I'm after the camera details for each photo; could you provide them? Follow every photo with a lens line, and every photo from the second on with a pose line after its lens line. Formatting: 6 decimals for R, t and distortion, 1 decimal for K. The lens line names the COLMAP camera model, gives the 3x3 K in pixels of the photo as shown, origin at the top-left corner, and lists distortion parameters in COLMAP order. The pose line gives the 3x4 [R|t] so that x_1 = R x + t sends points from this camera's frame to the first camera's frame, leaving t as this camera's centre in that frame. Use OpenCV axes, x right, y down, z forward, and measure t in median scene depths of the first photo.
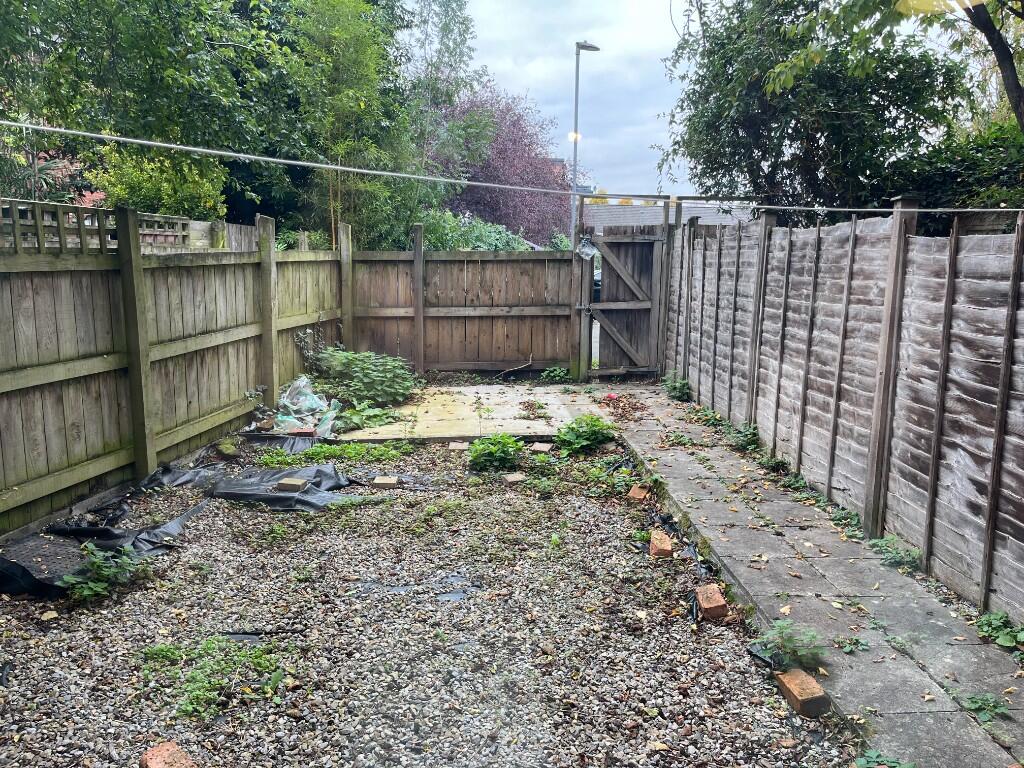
lens RADIAL K [[775.6, 0, 529.6], [0, 775.6, 381.4], [0, 0, 1]] dist [0.062958, -0.085654]
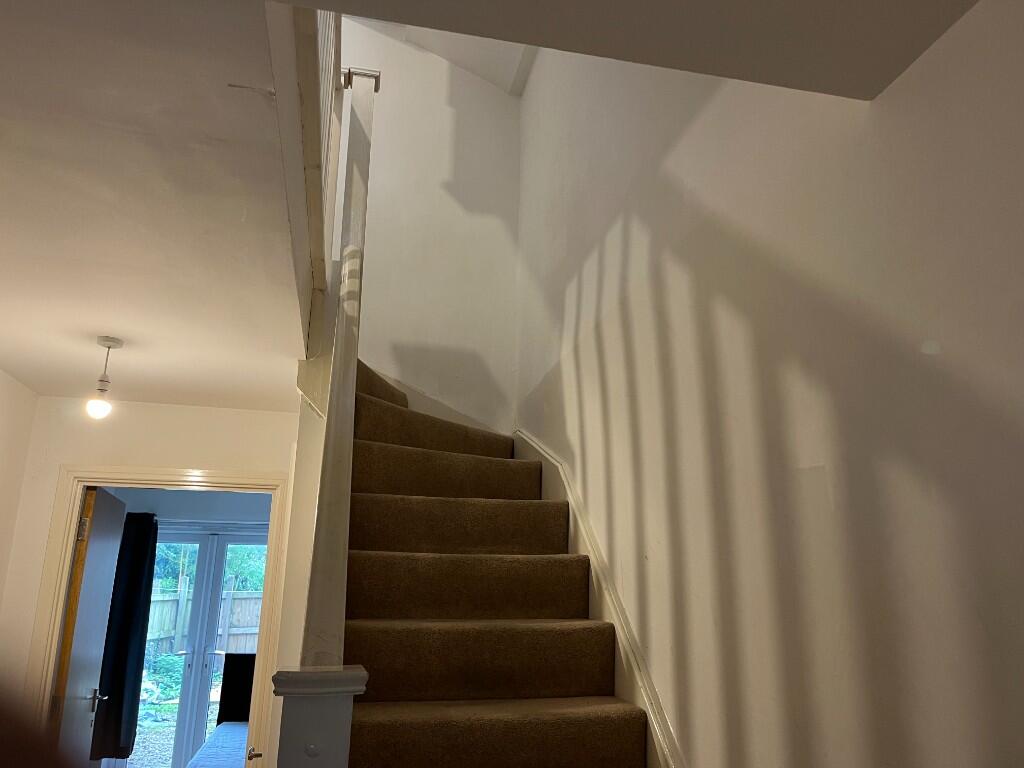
lens RADIAL K [[775.6, 0, 513.7], [0, 775.6, 373.1], [0, 0, 1]] dist [0.062958, -0.085654]
pose [[0.990618, 0.027112, 0.133941, 0.262901], [0.030538, 0.911421, -0.410340, 0.130550], [-0.133202, 0.410581, 0.902042, -0.925553]]
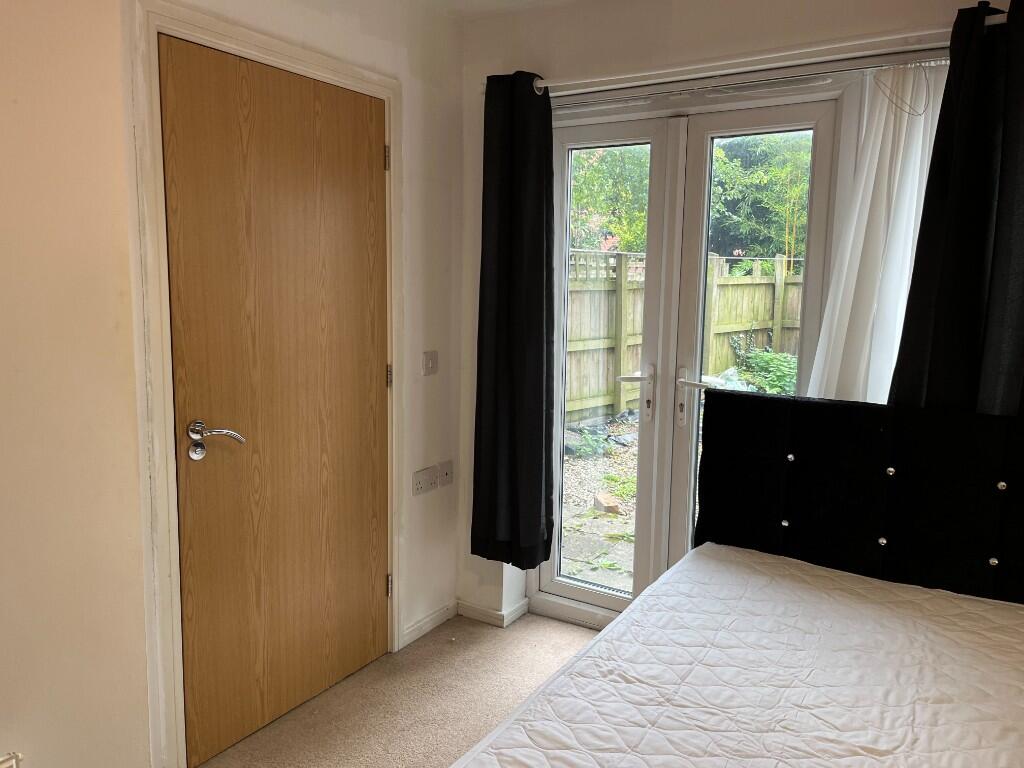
lens RADIAL K [[775.6, 0, 496.5], [0, 775.6, 374.1], [0, 0, 1]] dist [0.062958, -0.085654]
pose [[0.793285, 0.063073, -0.605574, 0.213453], [-0.087278, 0.996128, -0.010581, 0.056026], [0.602562, 0.061247, 0.795718, -0.340914]]
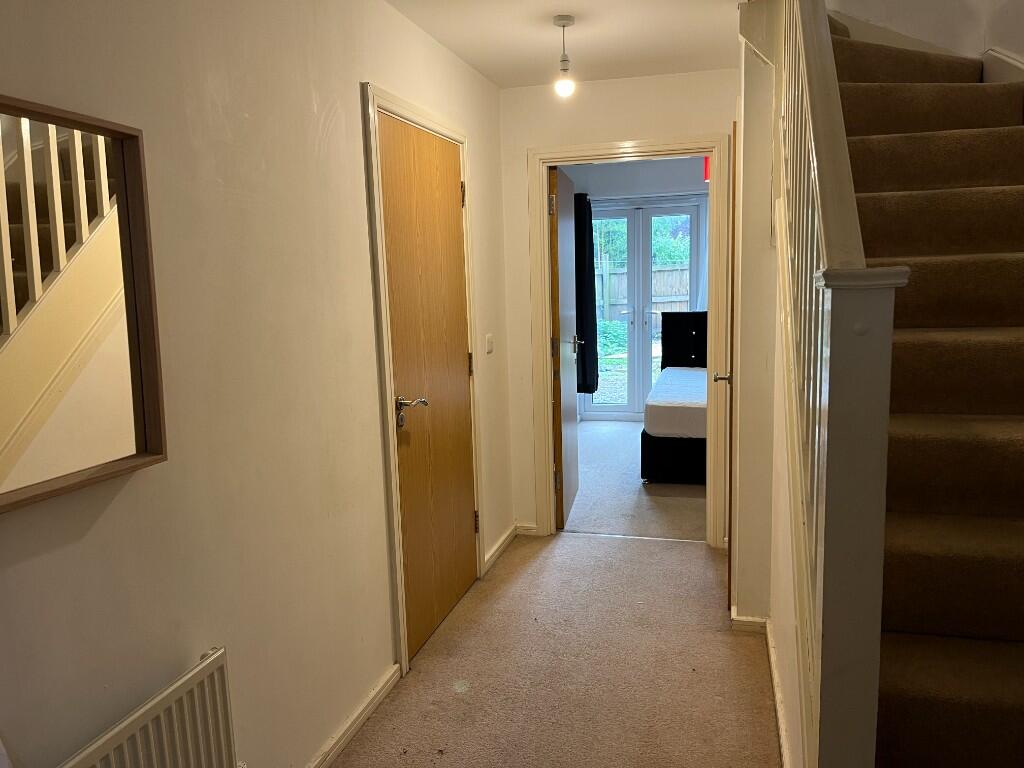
lens RADIAL K [[775.6, 0, 506.3], [0, 775.6, 385.6], [0, 0, 1]] dist [0.062958, -0.085654]
pose [[0.934132, -0.001718, -0.356923, 0.237931], [-0.000793, 0.999976, -0.006889, 0.145873], [0.356926, 0.006718, 0.934108, -0.949708]]
